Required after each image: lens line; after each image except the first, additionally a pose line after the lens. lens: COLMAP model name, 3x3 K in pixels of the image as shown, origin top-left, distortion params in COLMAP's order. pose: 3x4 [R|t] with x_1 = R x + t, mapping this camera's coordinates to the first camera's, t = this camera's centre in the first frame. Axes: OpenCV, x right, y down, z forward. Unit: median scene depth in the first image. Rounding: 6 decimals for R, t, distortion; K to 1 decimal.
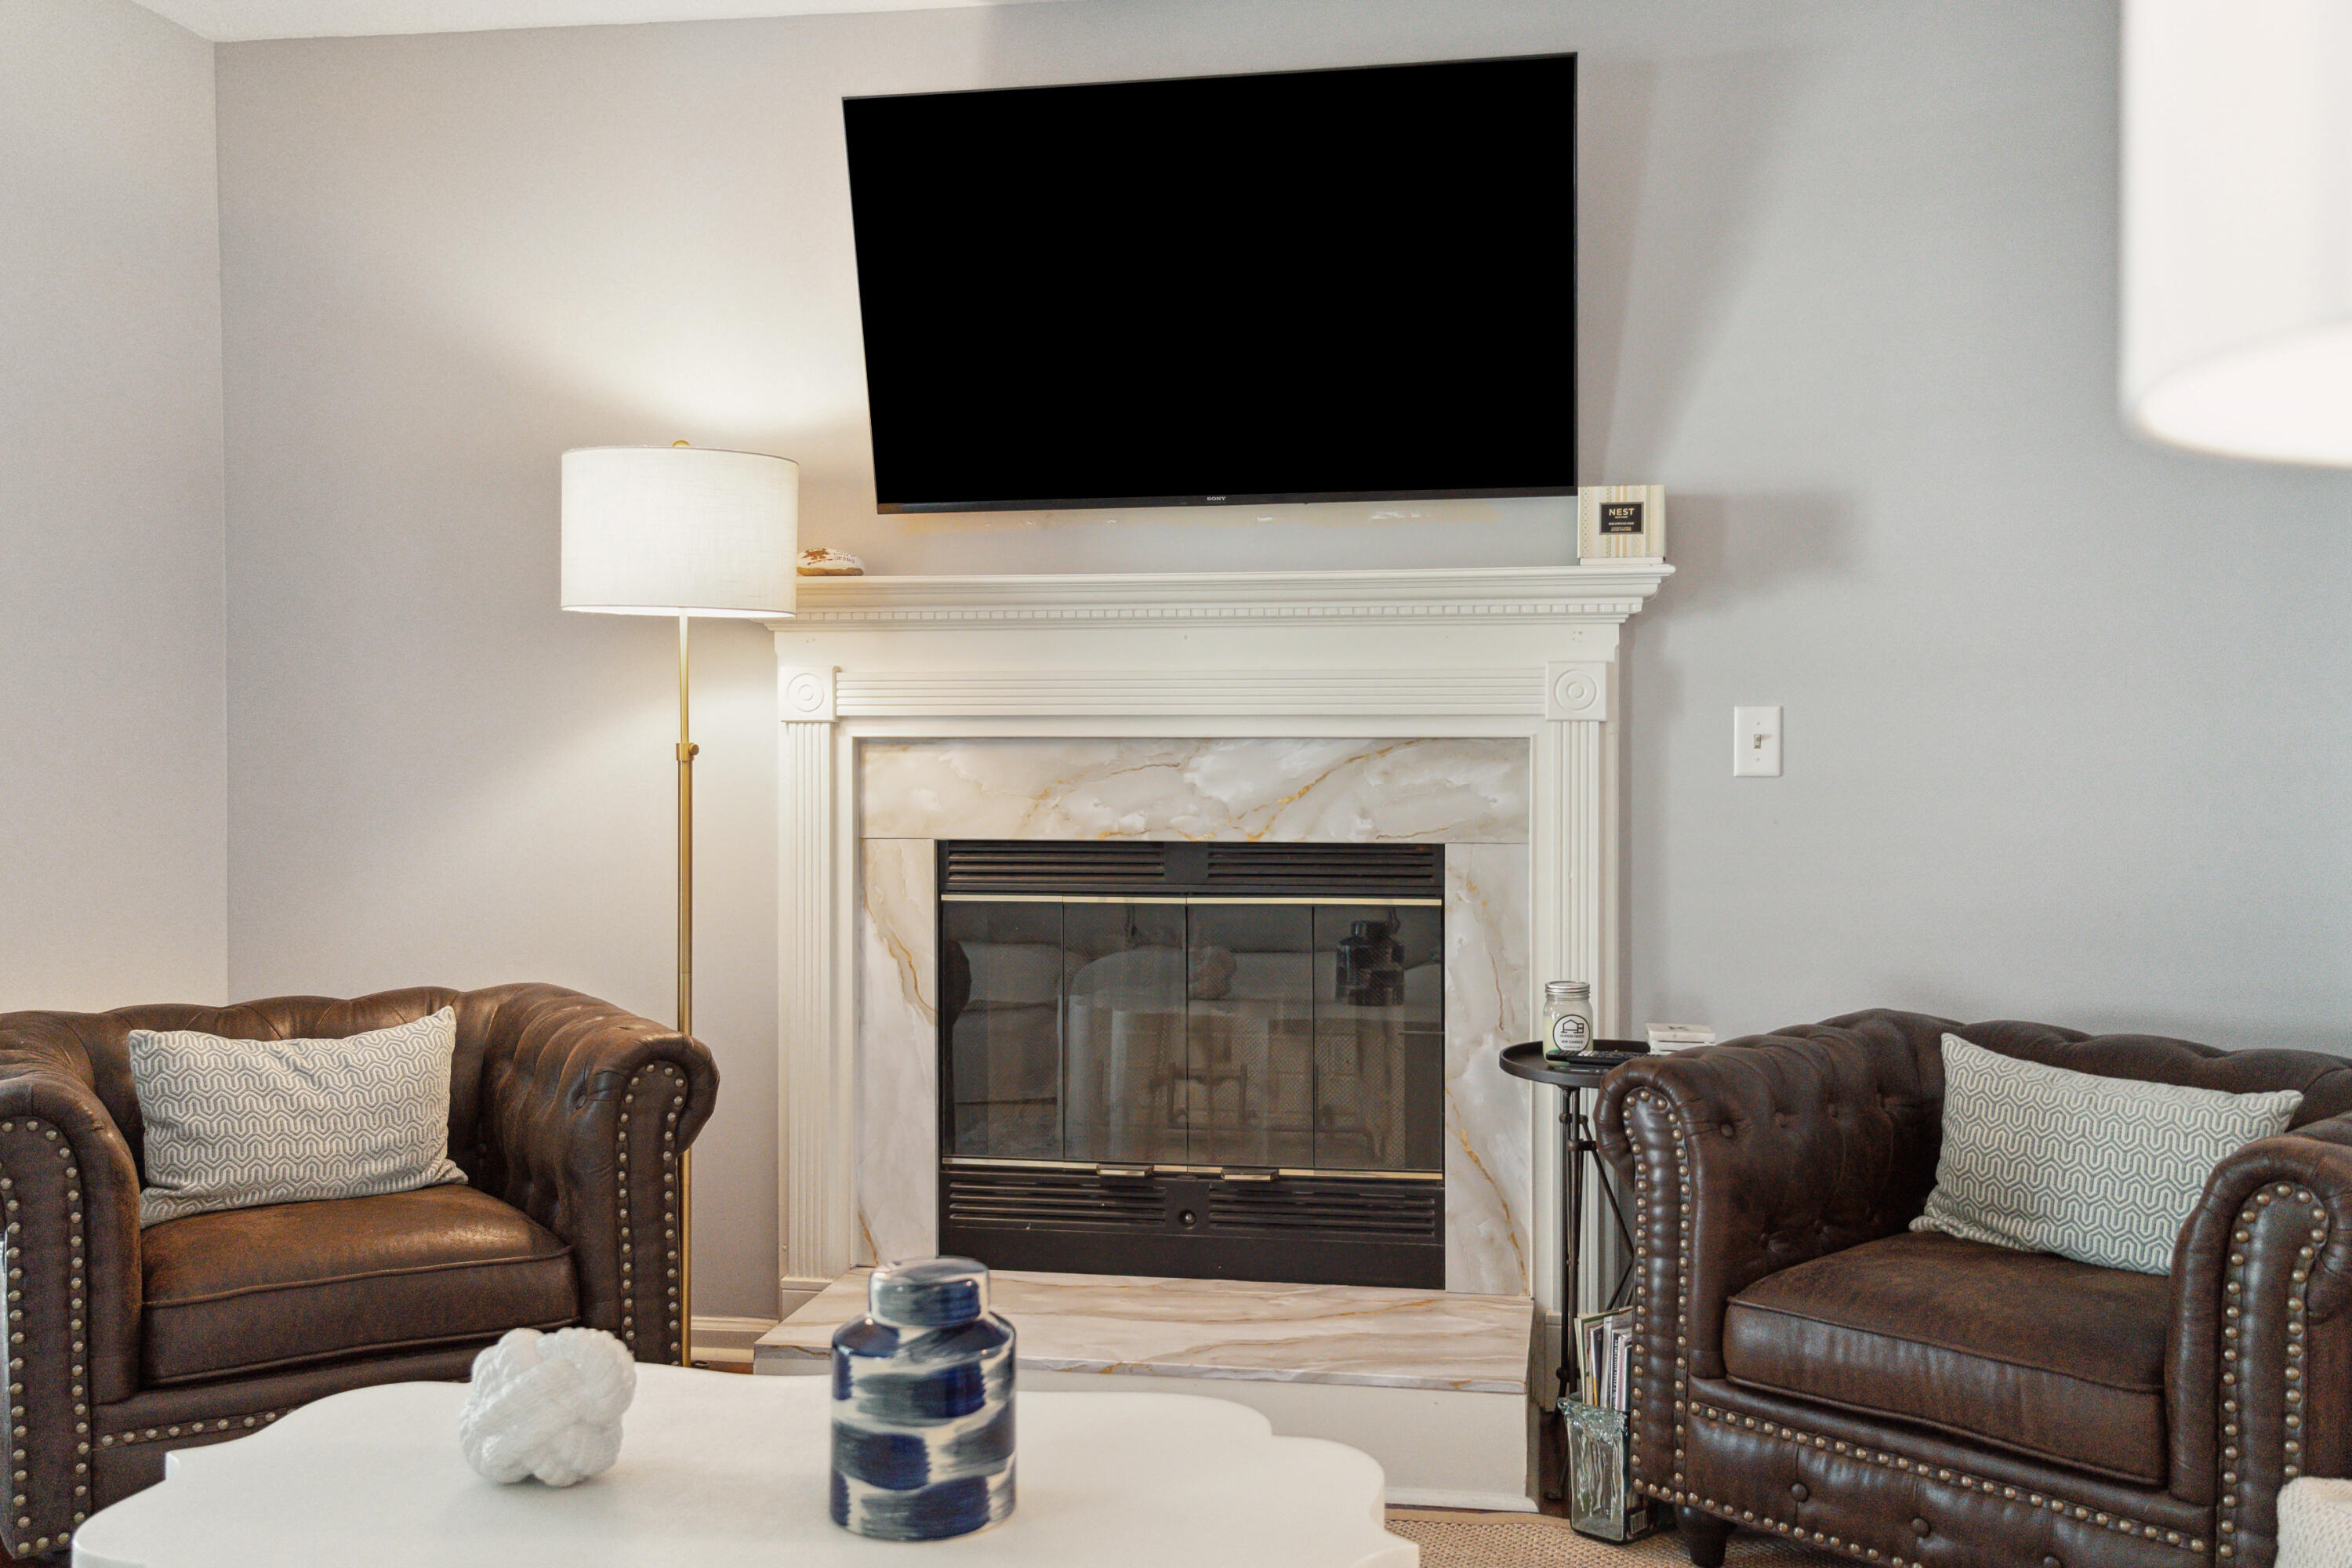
lens RADIAL K [[2214.6, 0, 1176.9], [0, 2214.6, 747.6], [0, 0, 1]] dist [0.036692, -0.006302]
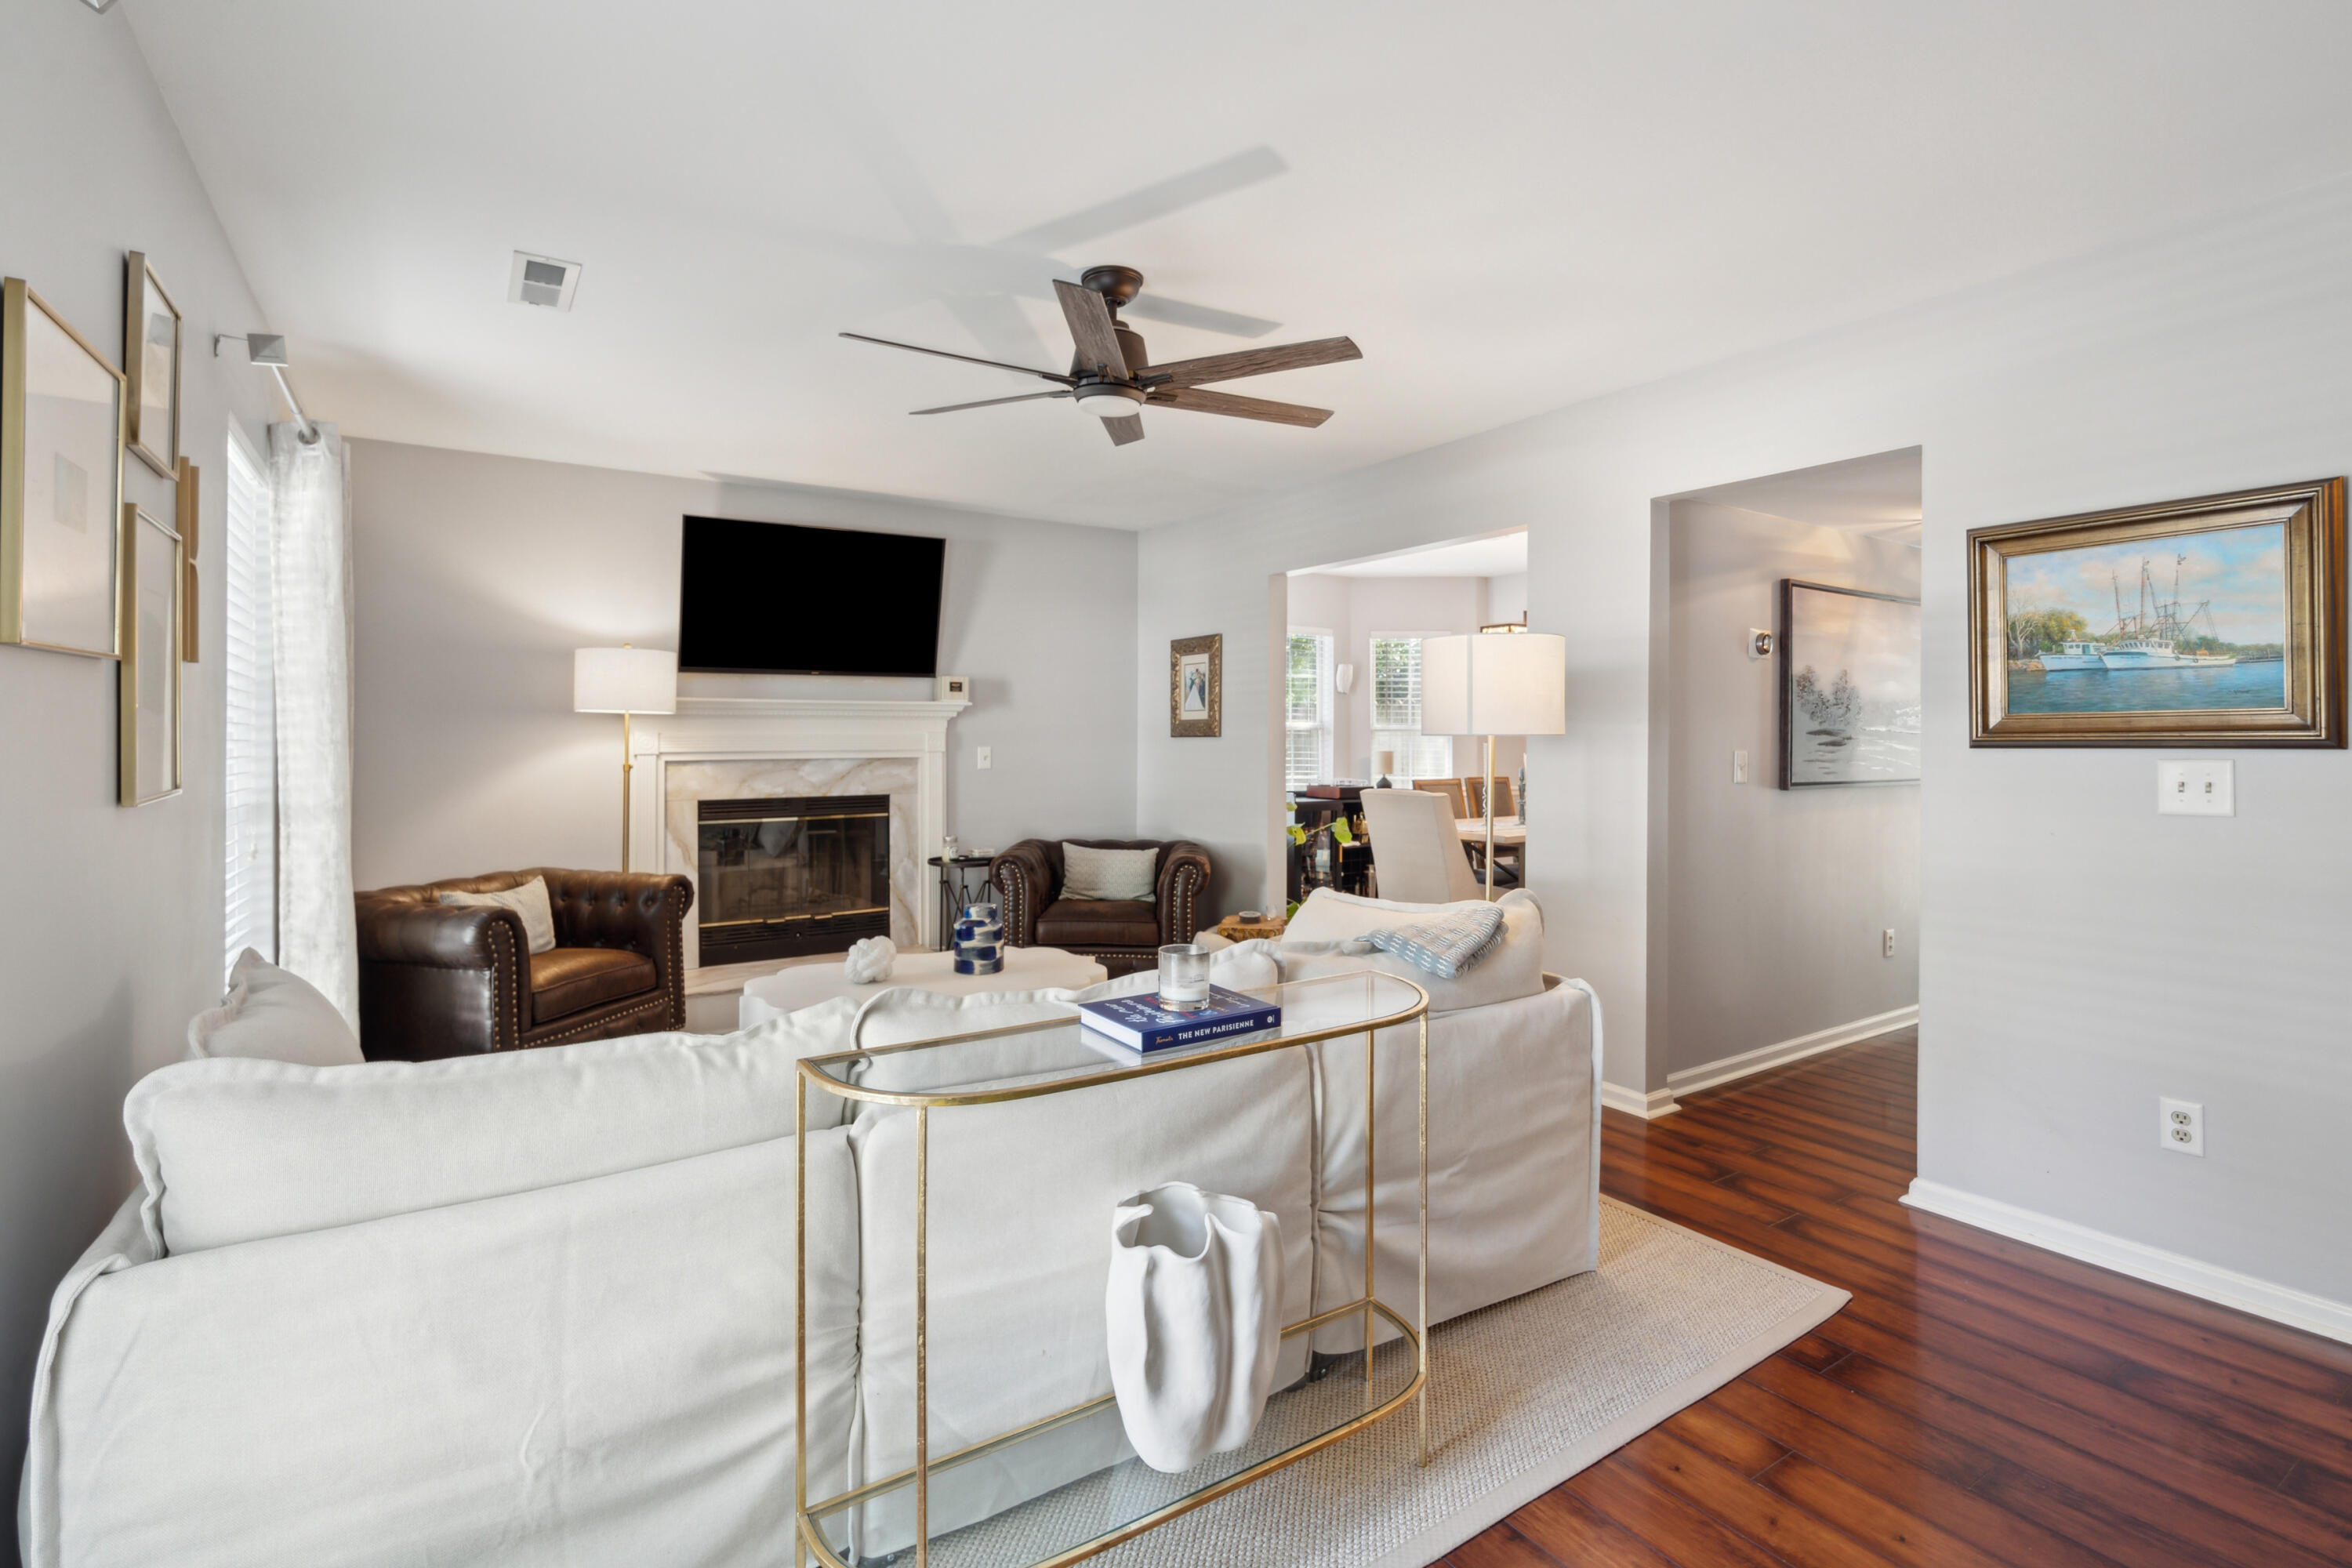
lens RADIAL K [[1104.7, 0, 1135.6], [0, 1104.7, 746.7], [0, 0, 1]] dist [0.001340, 0.000948]
pose [[0.736273, -0.005634, 0.676661, -0.651749], [0.008618, 0.999962, -0.001051, -0.015589], [-0.676629, 0.006606, 0.736294, -0.303330]]
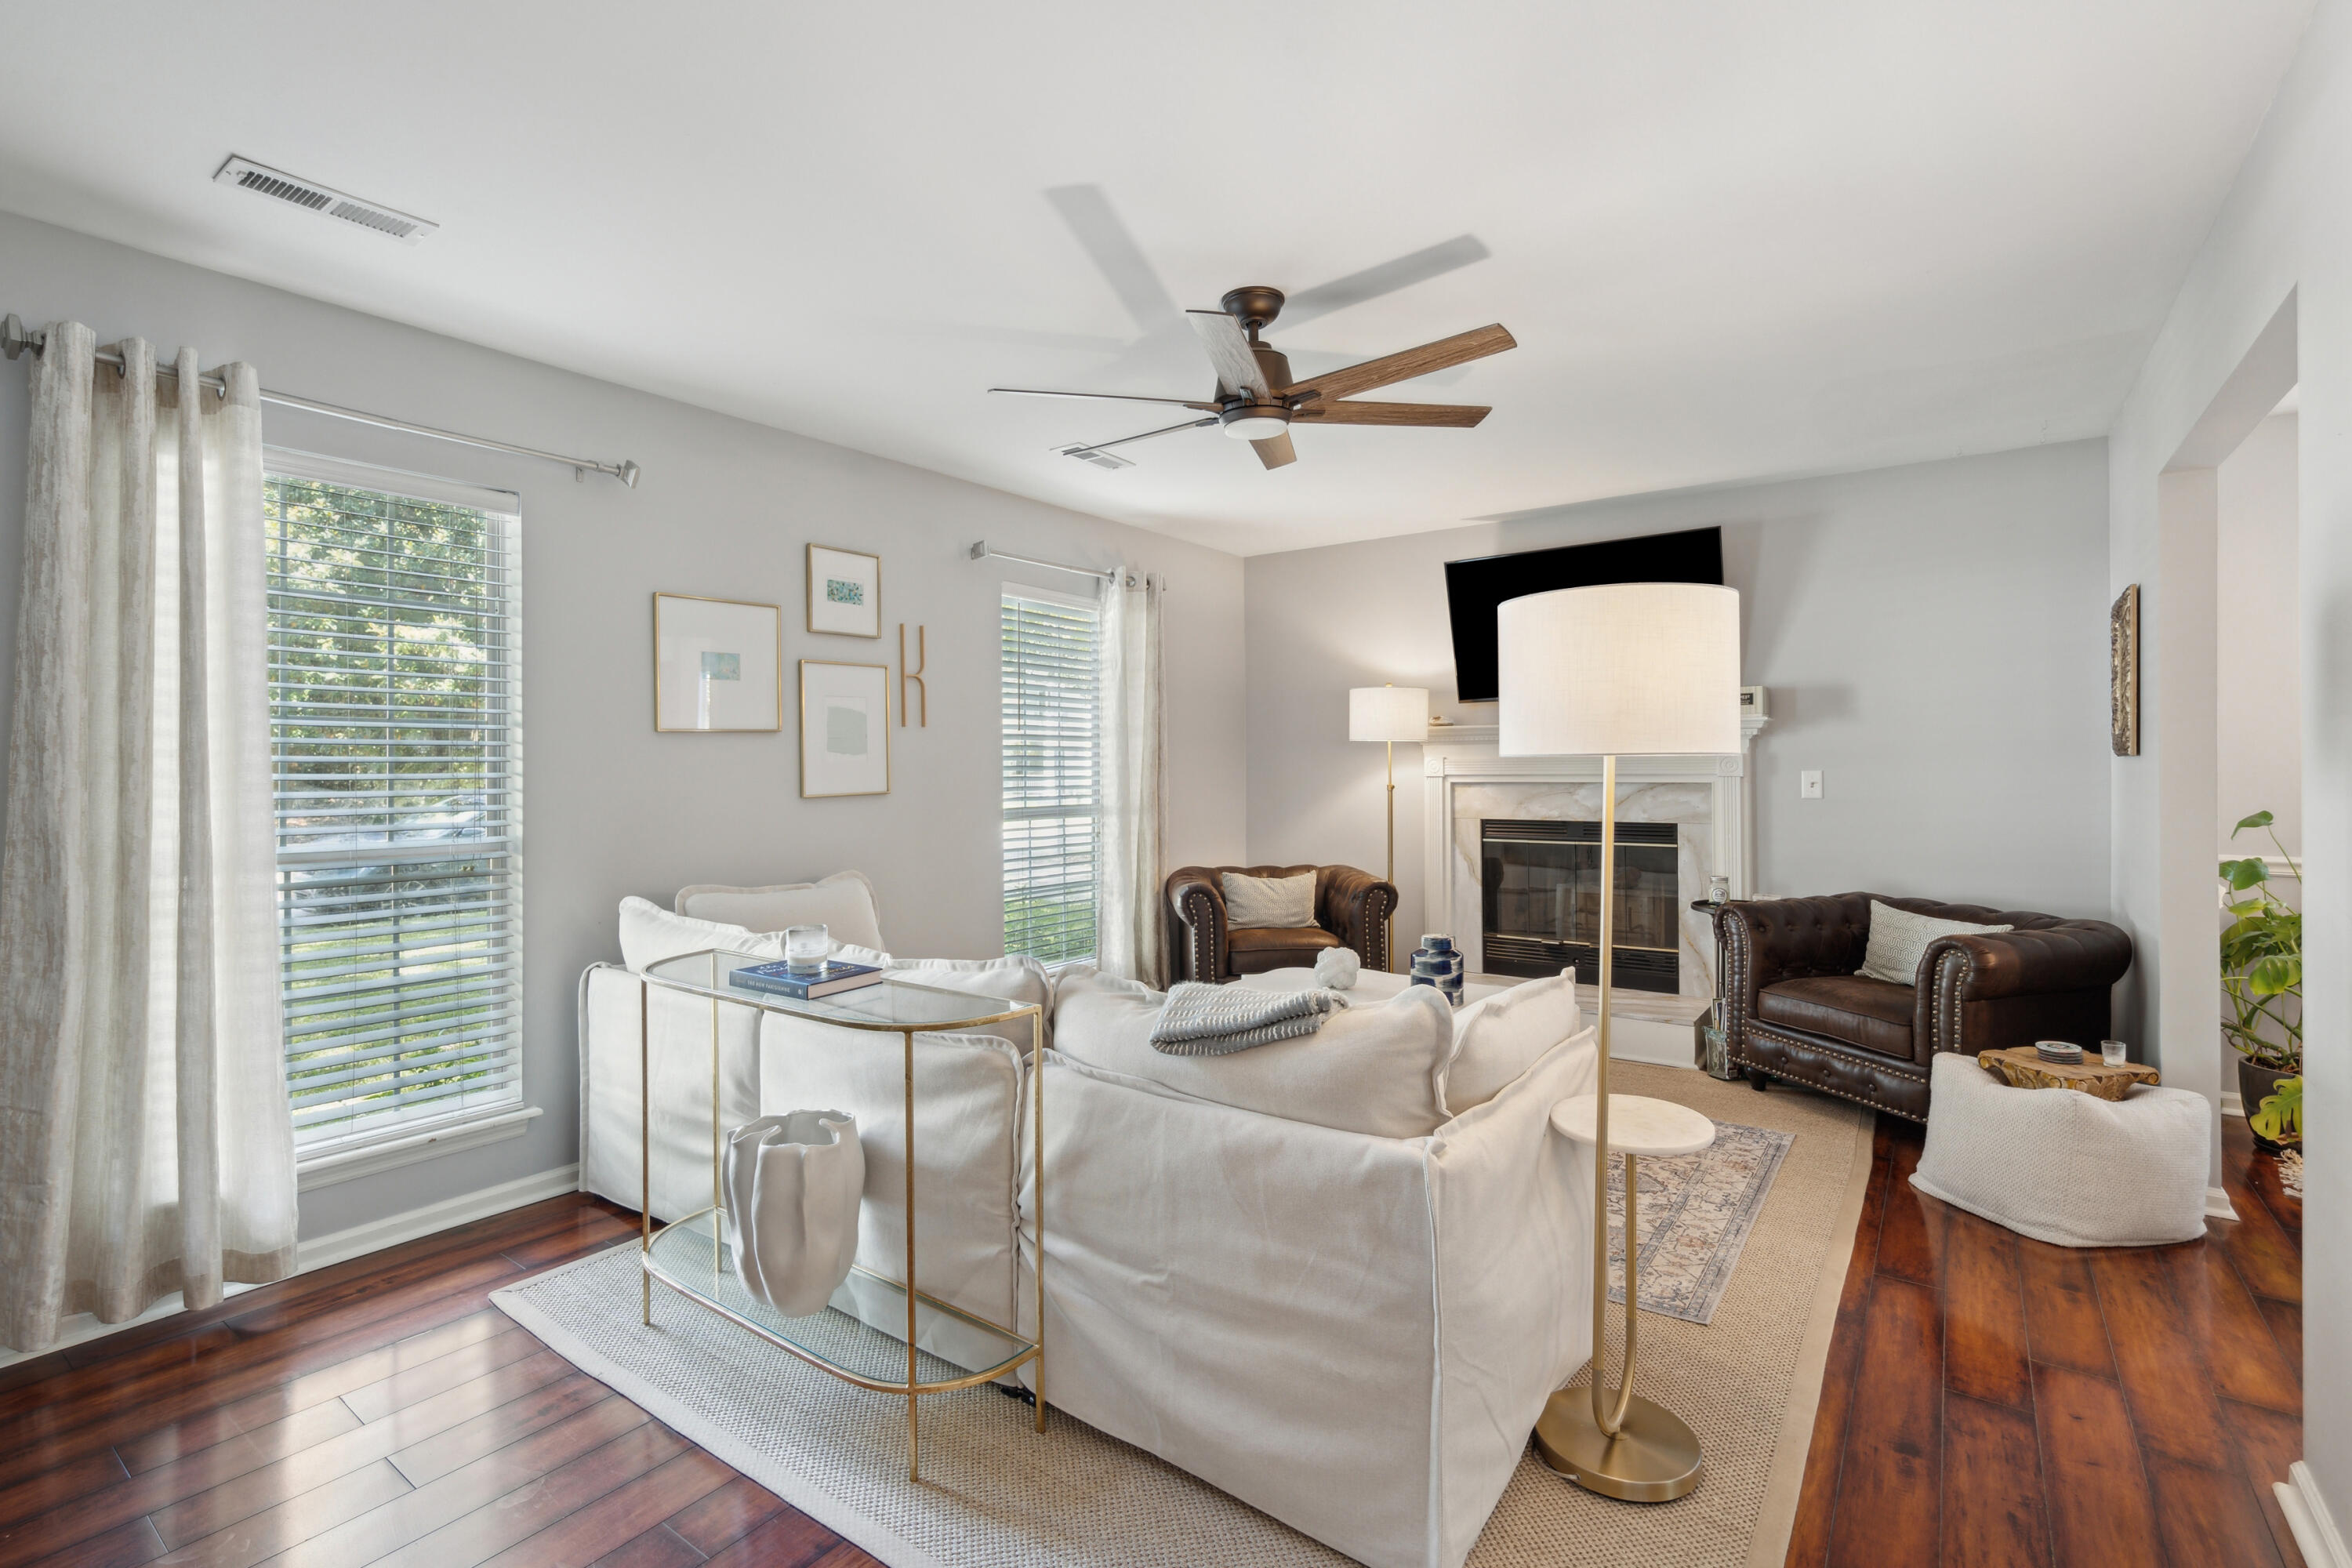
lens RADIAL K [[1074.1, 0, 1165.0], [0, 1074.1, 753.0], [0, 0, 1]] dist [-0.002278, 0.000346]
pose [[0.895519, -0.011545, -0.444874, 0.149460], [0.001640, 0.999742, -0.022643, -0.012526], [0.445021, 0.019548, 0.895307, -0.422066]]
